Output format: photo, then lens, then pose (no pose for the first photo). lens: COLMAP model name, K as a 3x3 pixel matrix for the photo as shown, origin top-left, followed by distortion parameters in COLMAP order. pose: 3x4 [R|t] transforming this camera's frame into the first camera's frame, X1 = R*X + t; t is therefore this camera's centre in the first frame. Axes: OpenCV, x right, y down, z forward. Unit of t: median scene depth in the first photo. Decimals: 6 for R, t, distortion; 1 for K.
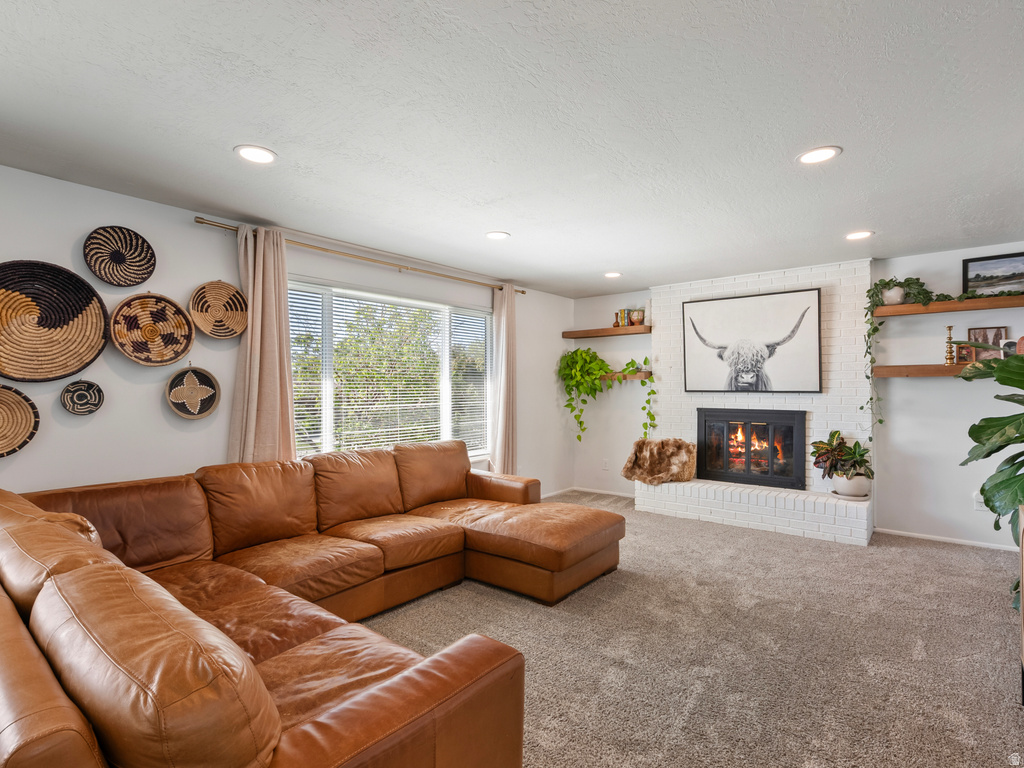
lens RADIAL K [[514.0, 0, 507.3], [0, 514.0, 357.5], [0, 0, 1]] dist [-0.000173, 0.000749]
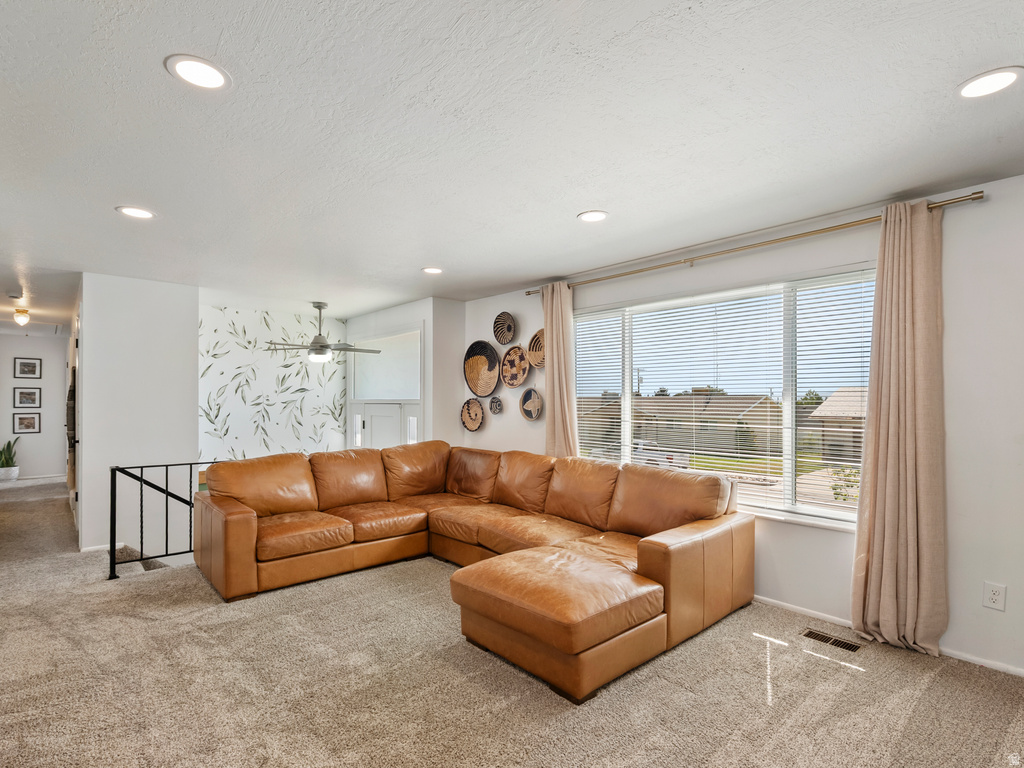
lens RADIAL K [[525.9, 0, 515.6], [0, 525.9, 379.3], [0, 0, 1]] dist [-0.007038, 0.002179]
pose [[-0.152973, -0.035238, -0.987602, 1.025660], [0.047142, 0.997966, -0.042910, 0.062394], [0.987105, -0.053122, -0.151000, 1.261212]]
